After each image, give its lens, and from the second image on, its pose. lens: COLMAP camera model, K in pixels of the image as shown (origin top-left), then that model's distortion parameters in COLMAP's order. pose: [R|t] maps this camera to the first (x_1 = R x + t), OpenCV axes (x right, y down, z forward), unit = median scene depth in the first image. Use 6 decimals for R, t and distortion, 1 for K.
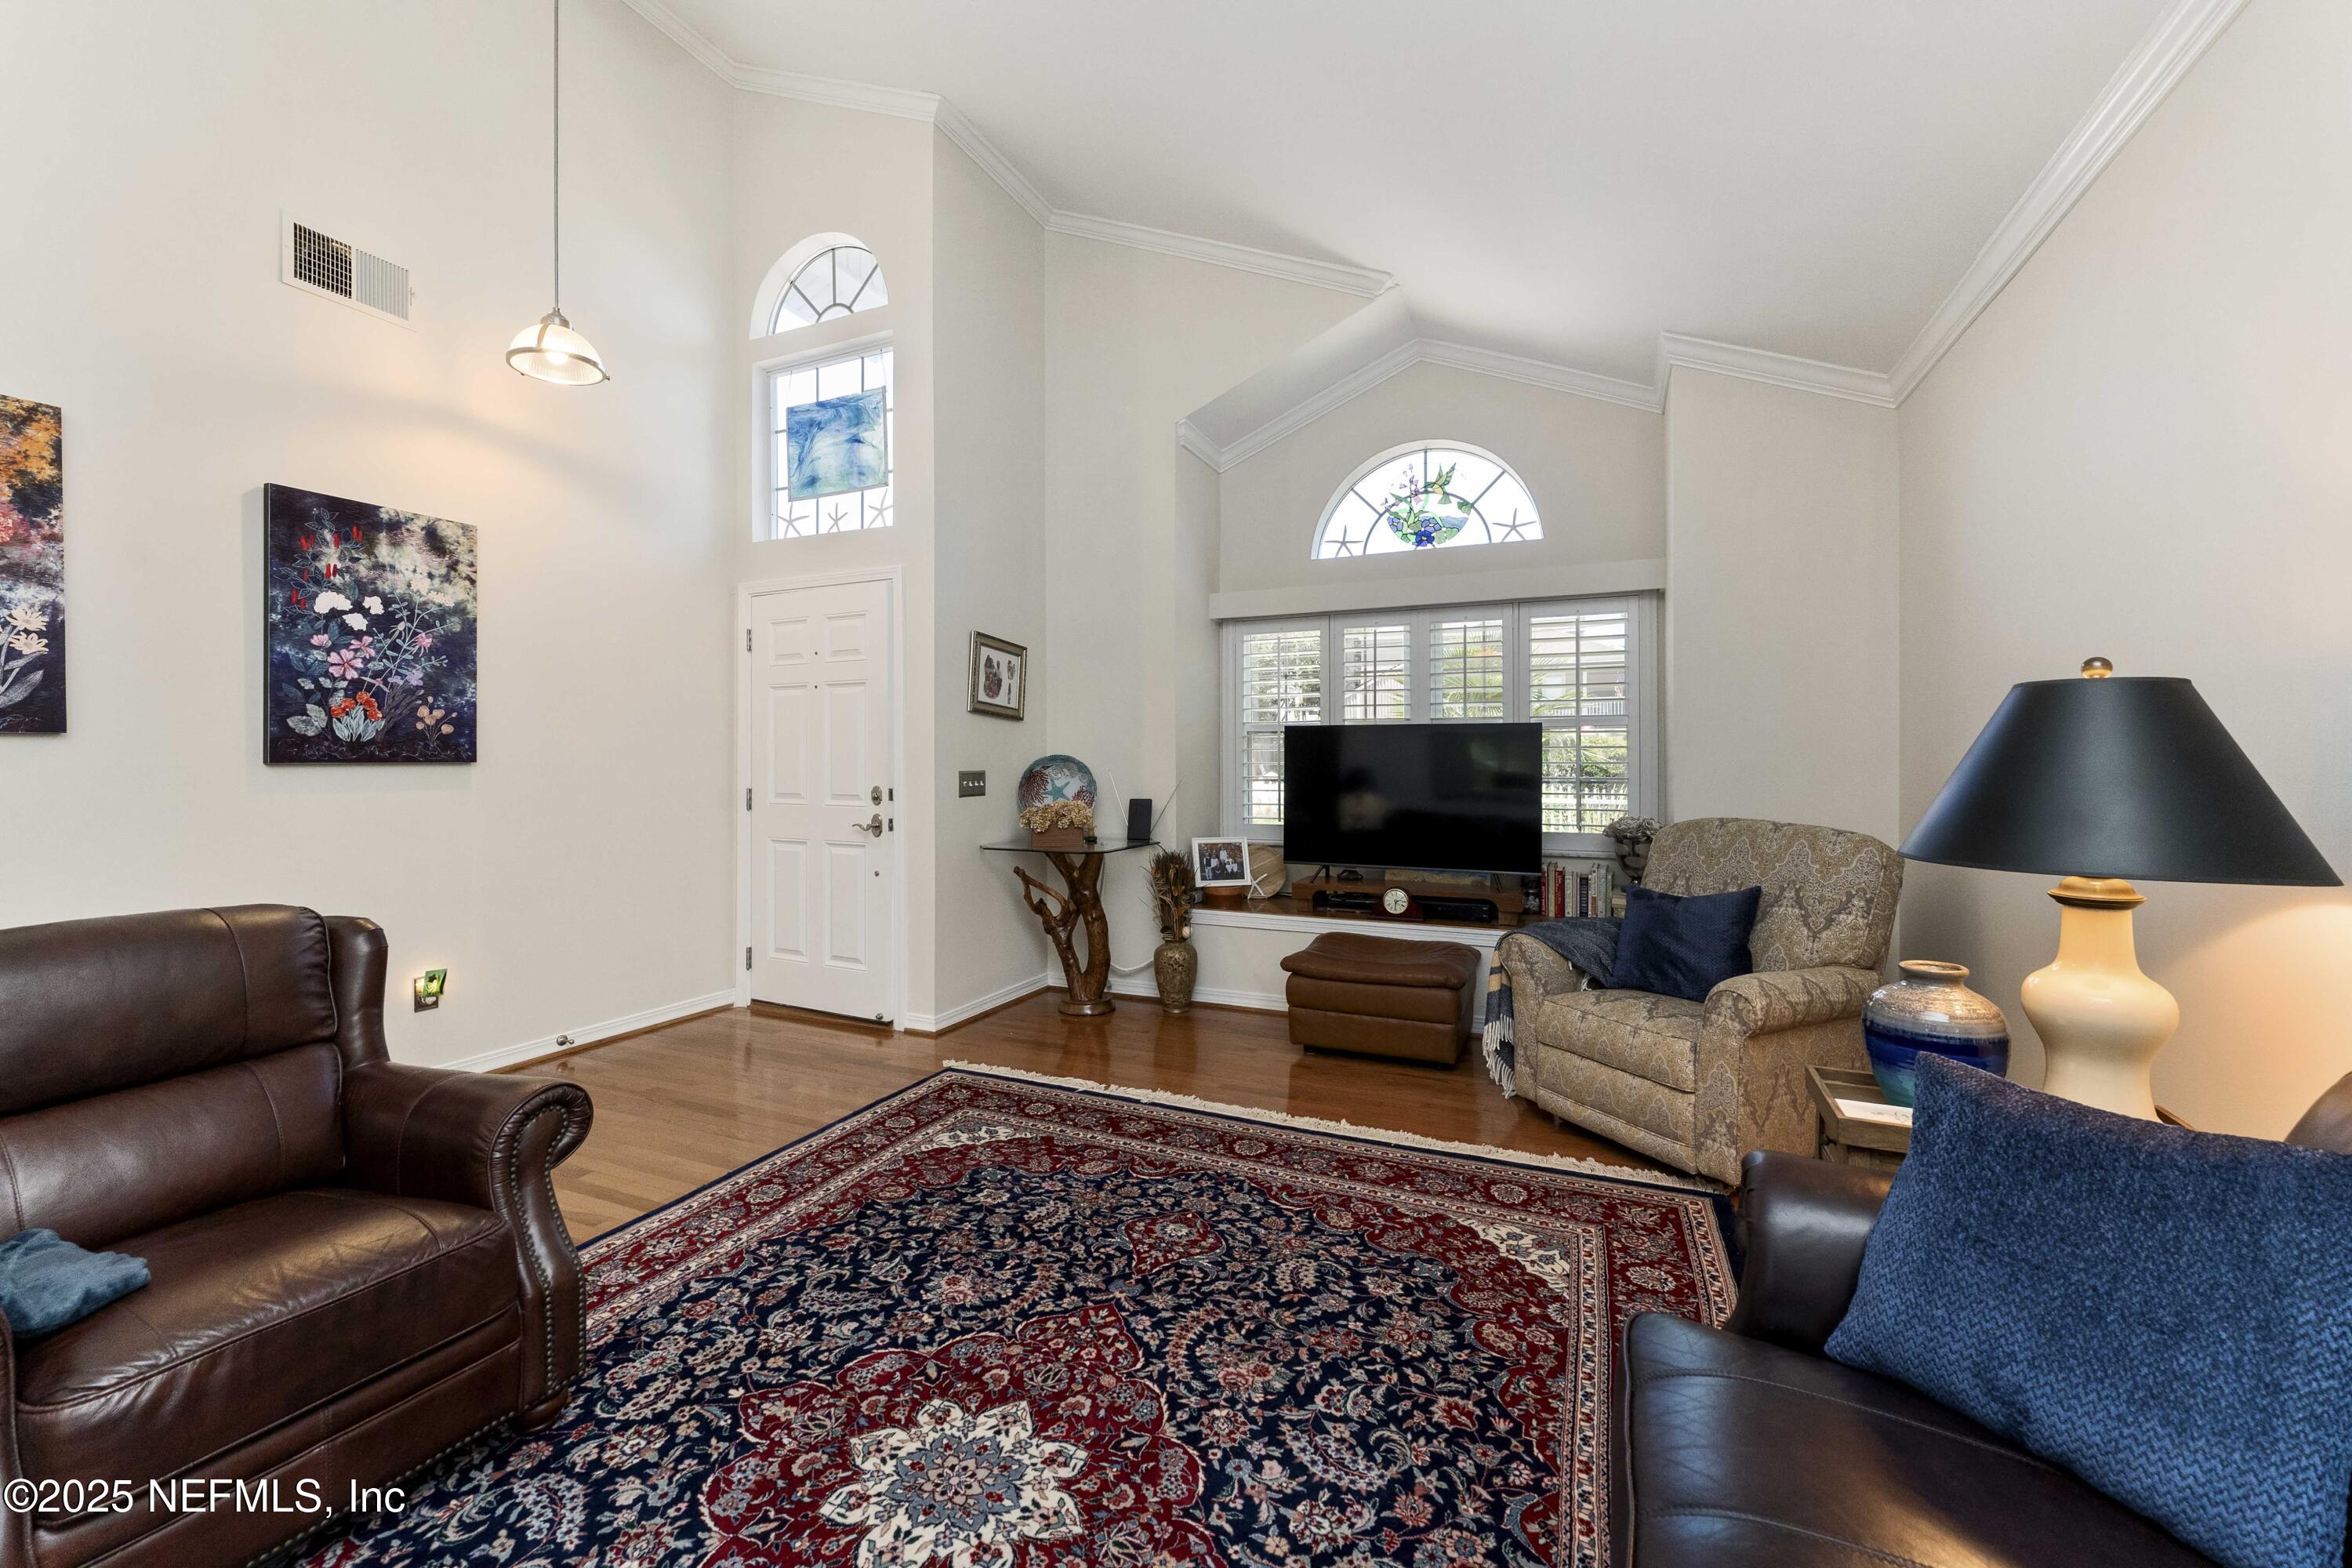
lens RADIAL K [[945.0, 0, 1162.0], [0, 945.0, 754.1], [0, 0, 1]] dist [0.000108, -0.000128]
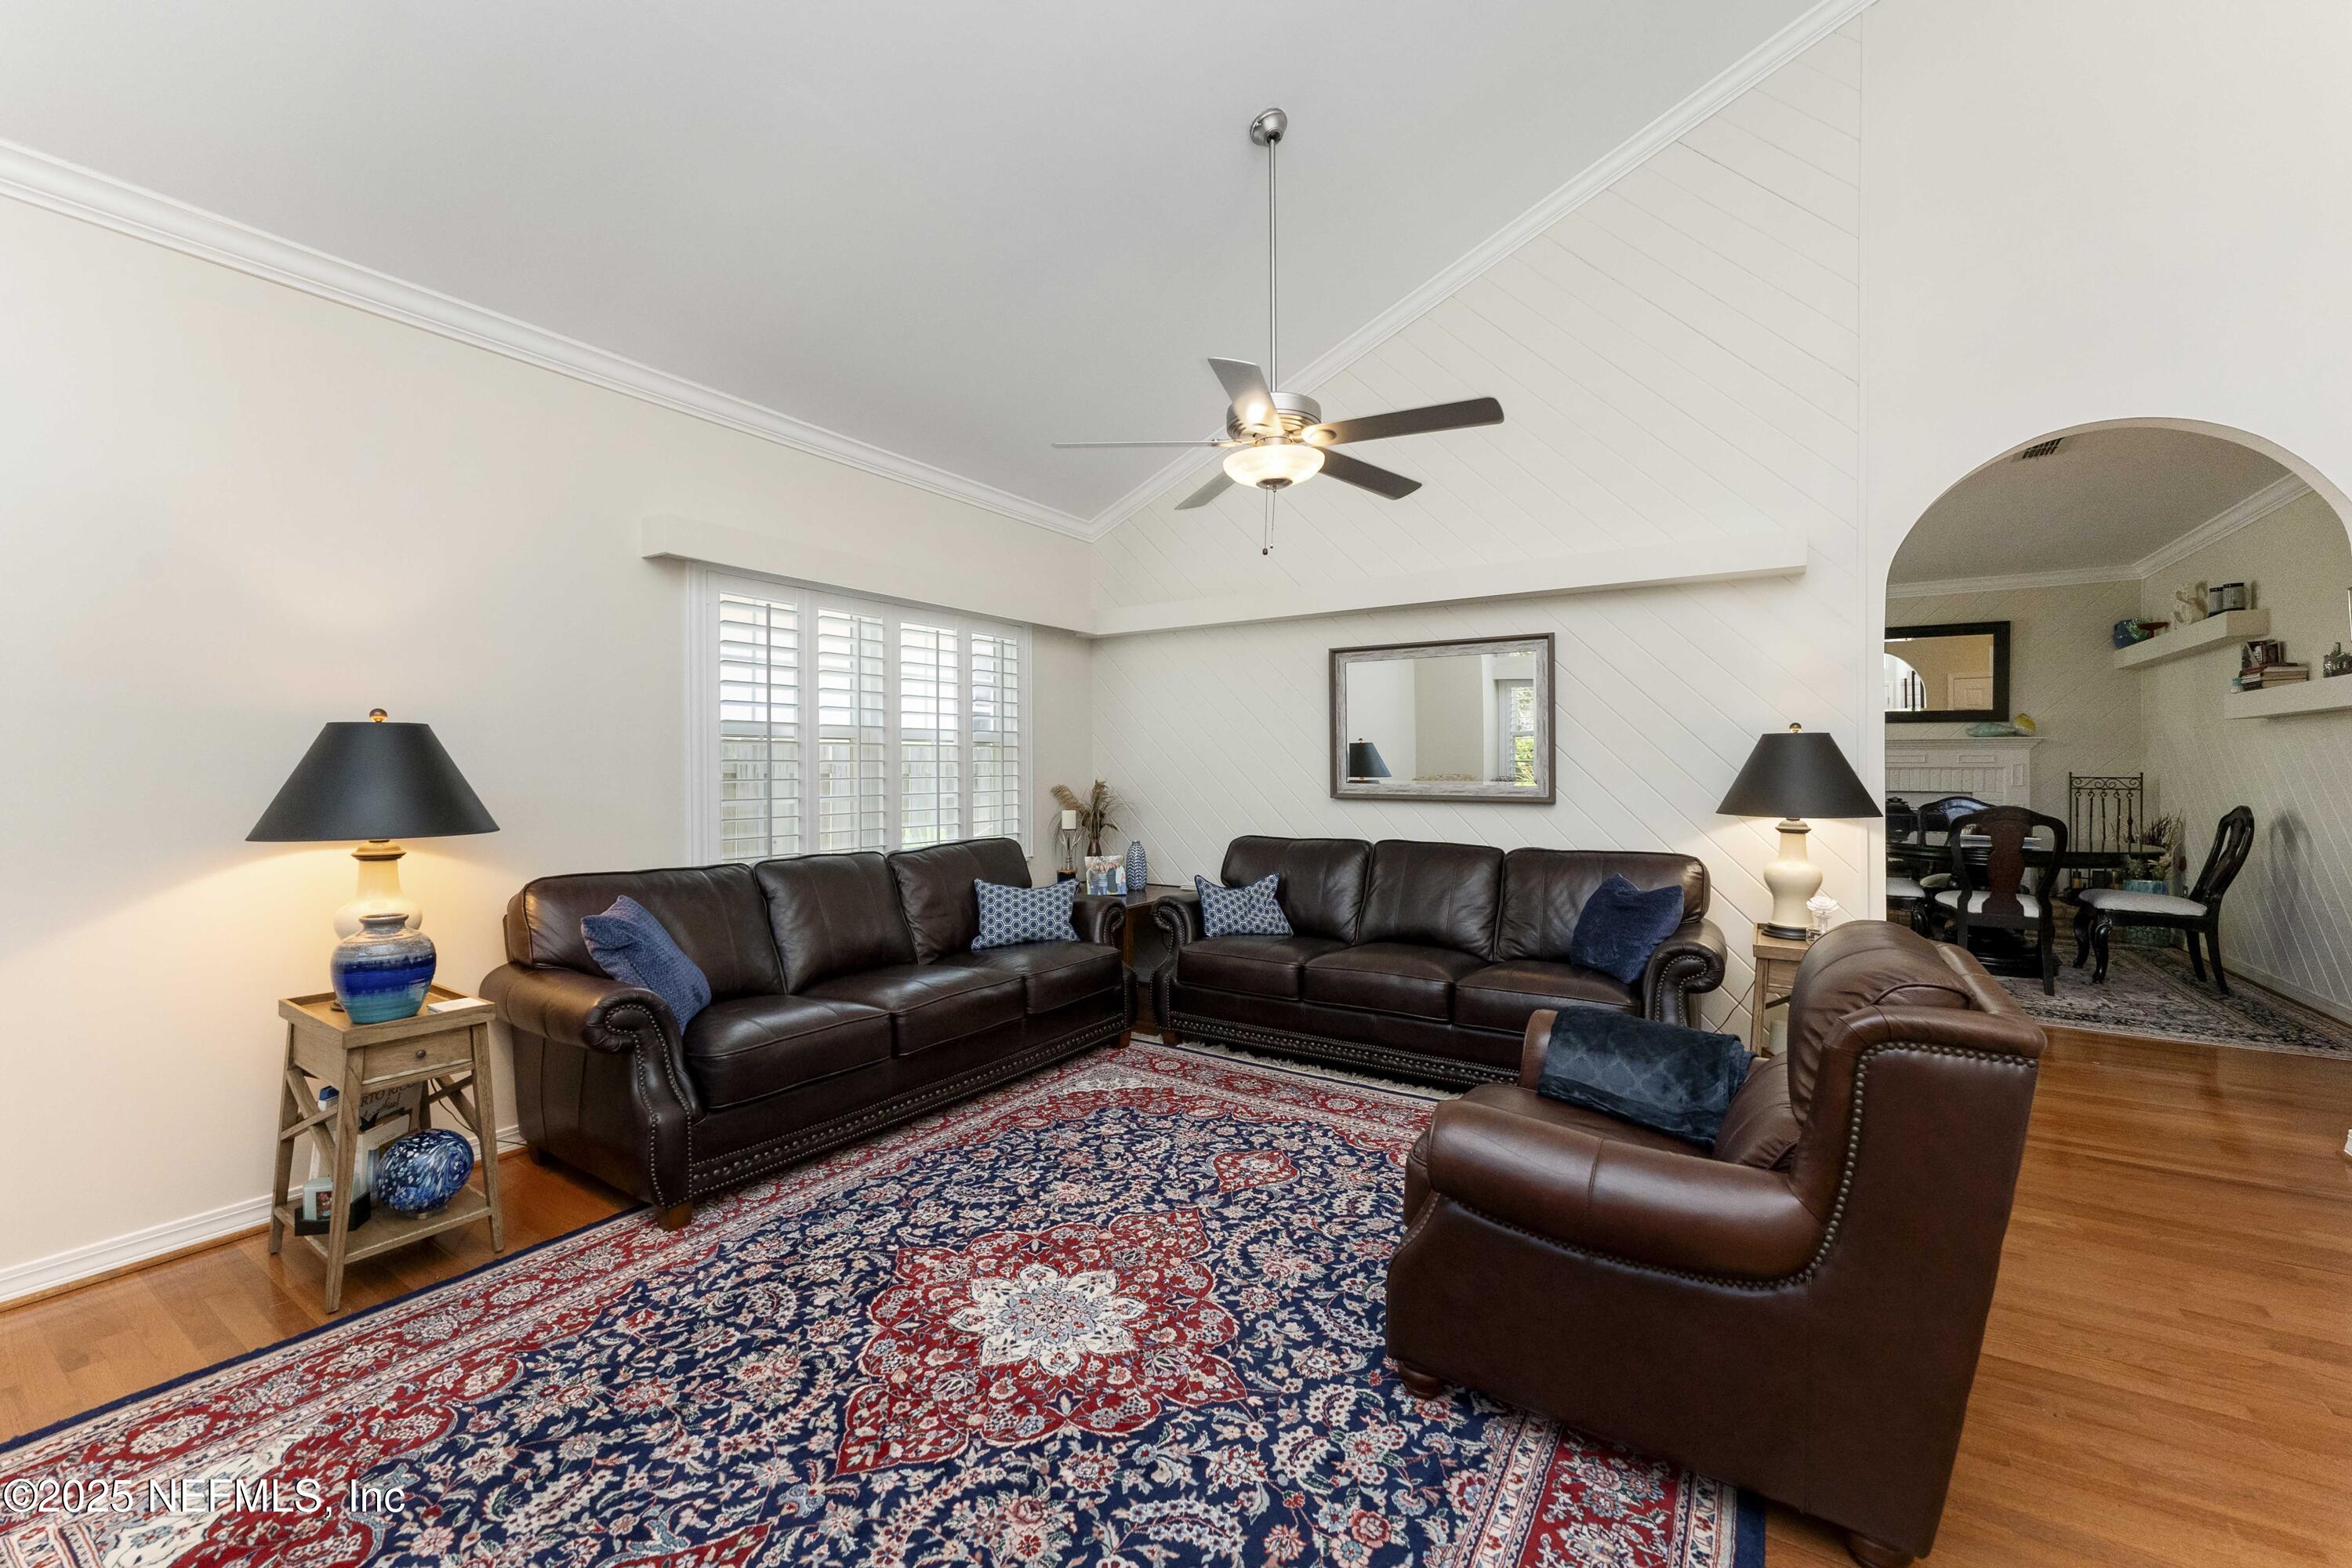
lens RADIAL K [[945.0, 0, 1163.1], [0, 945.0, 766.7], [0, 0, 1]] dist [0.000108, -0.000128]
pose [[-0.987156, 0.000025, 0.159759, -0.447278], [-0.000735, 0.999989, -0.004697, 0.004235], [-0.159757, -0.004754, -0.987145, 1.747922]]
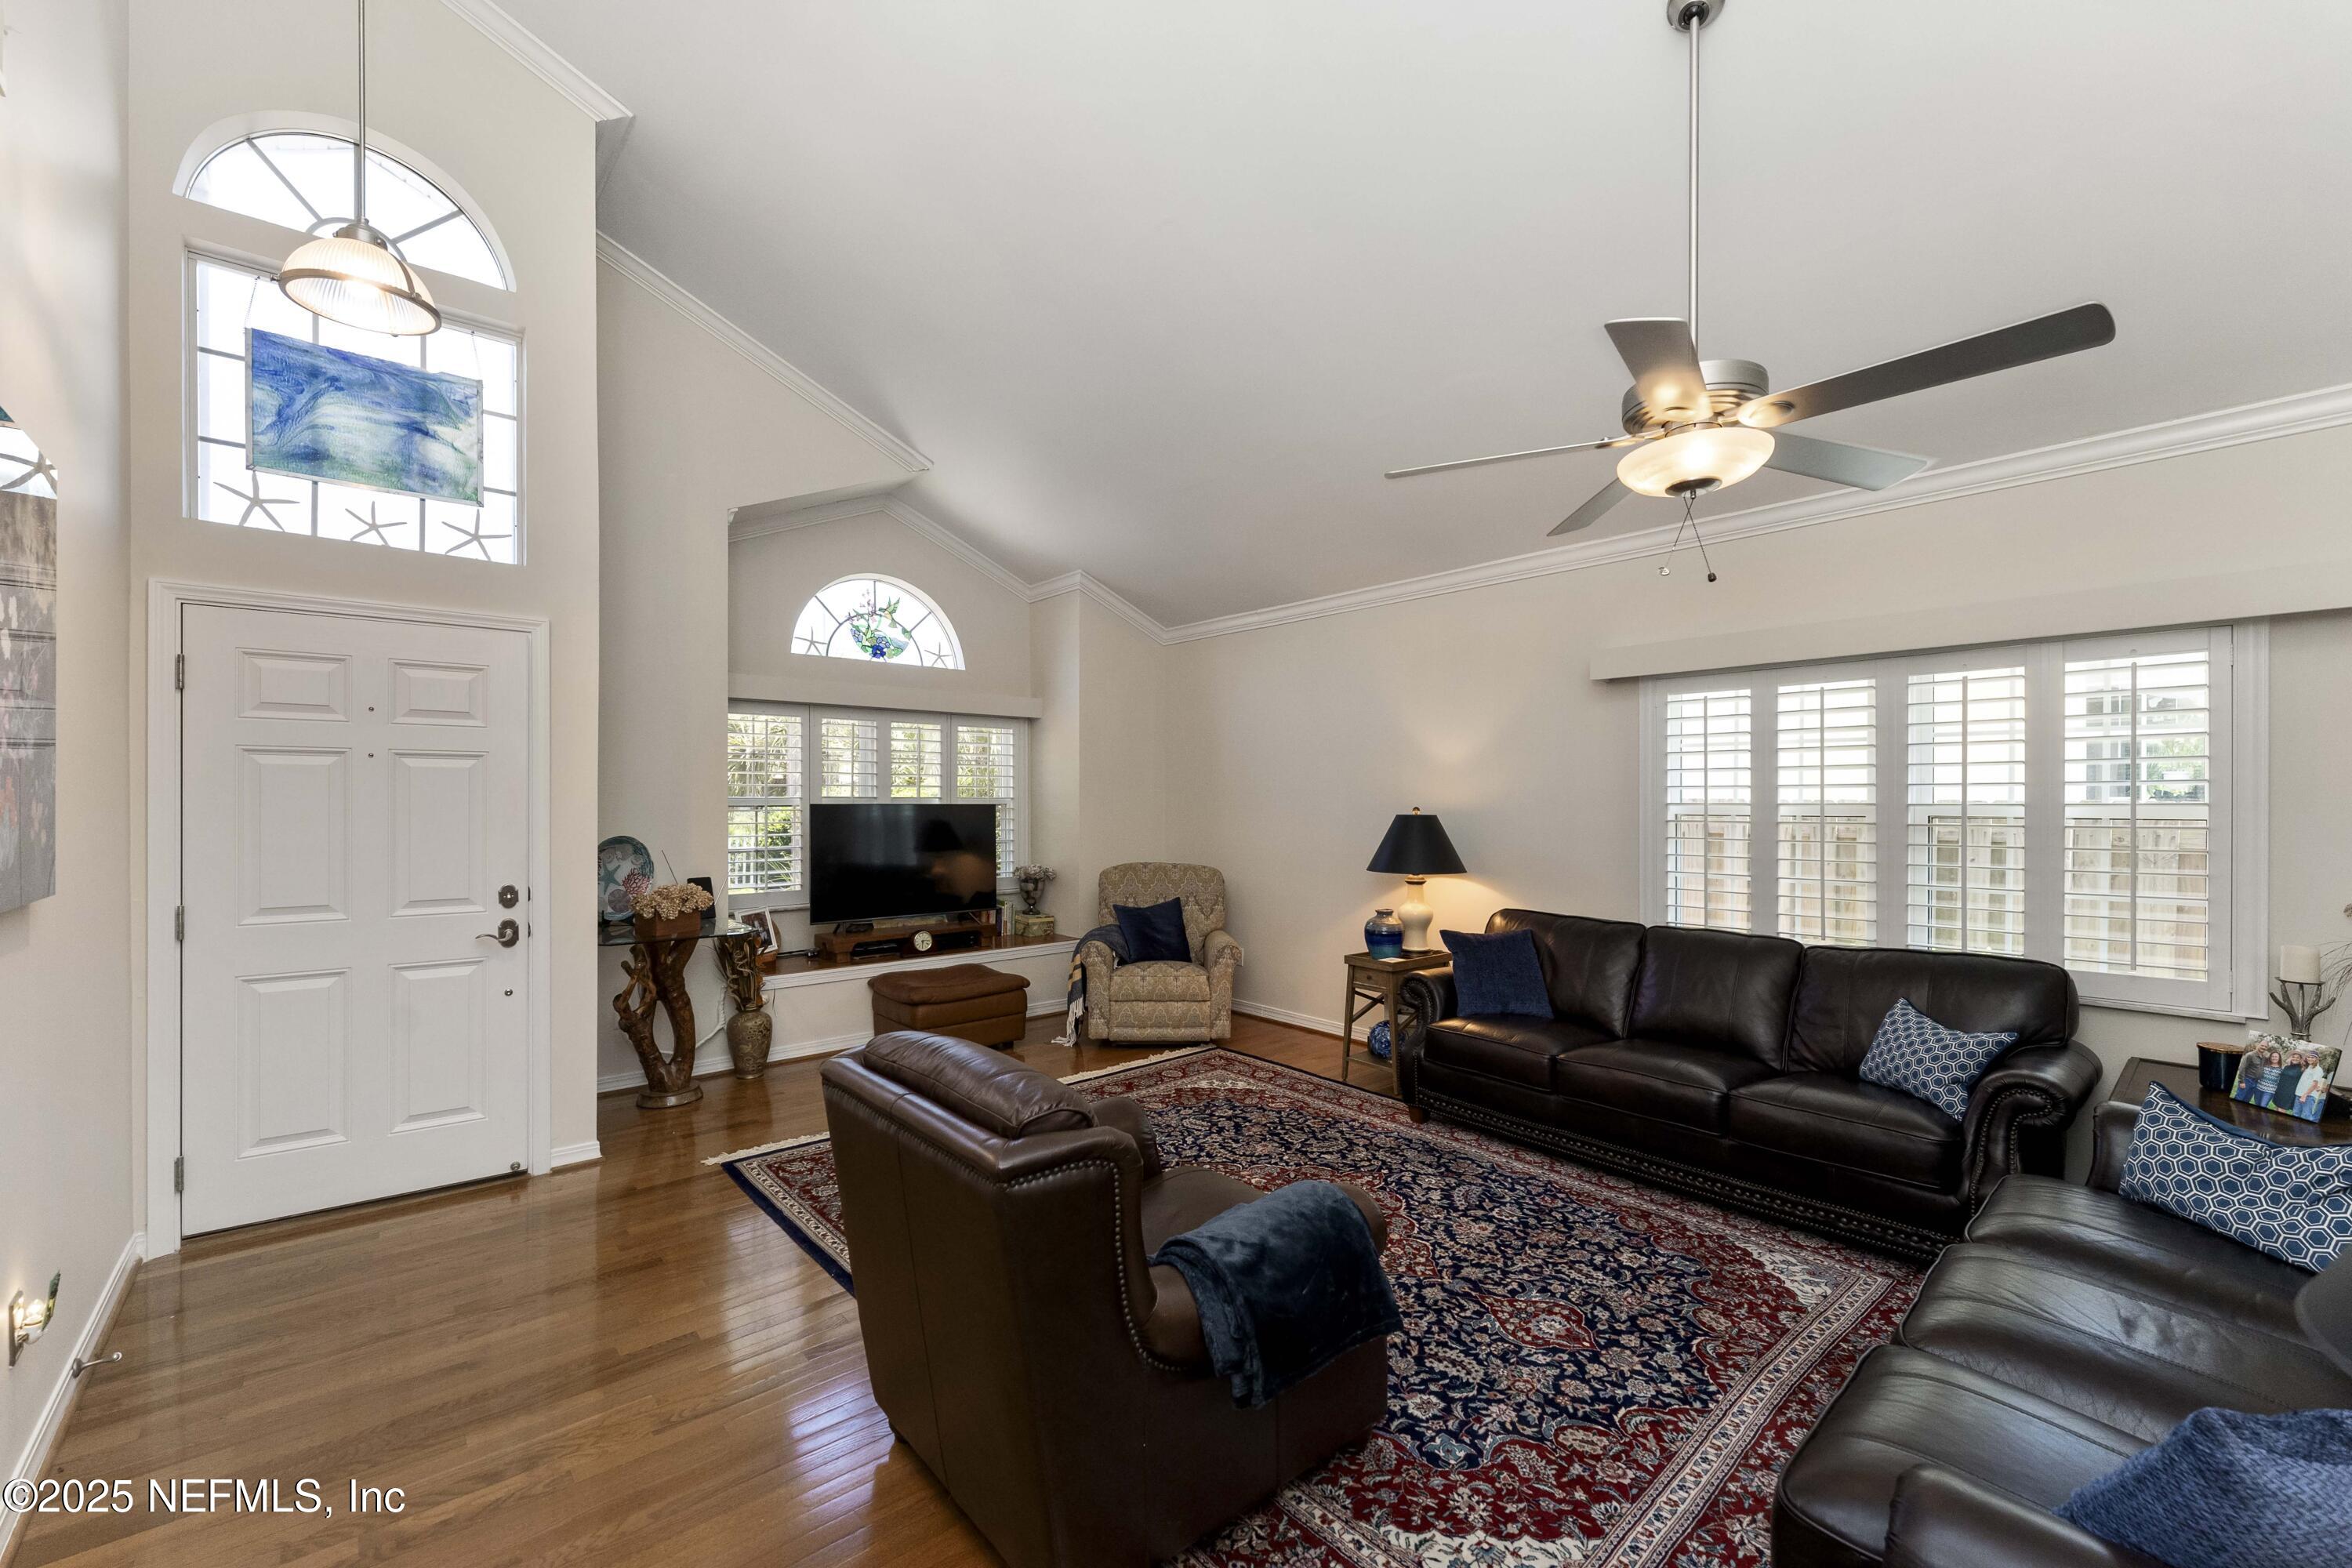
lens RADIAL K [[945.0, 0, 1183.3], [0, 945.0, 797.1], [0, 0, 1]] dist [0.000108, -0.000128]
pose [[0.411532, 0.004117, 0.911386, -1.664189], [-0.007097, 0.999974, -0.001312, -0.091745], [-0.911368, -0.005928, 0.411550, 0.287424]]
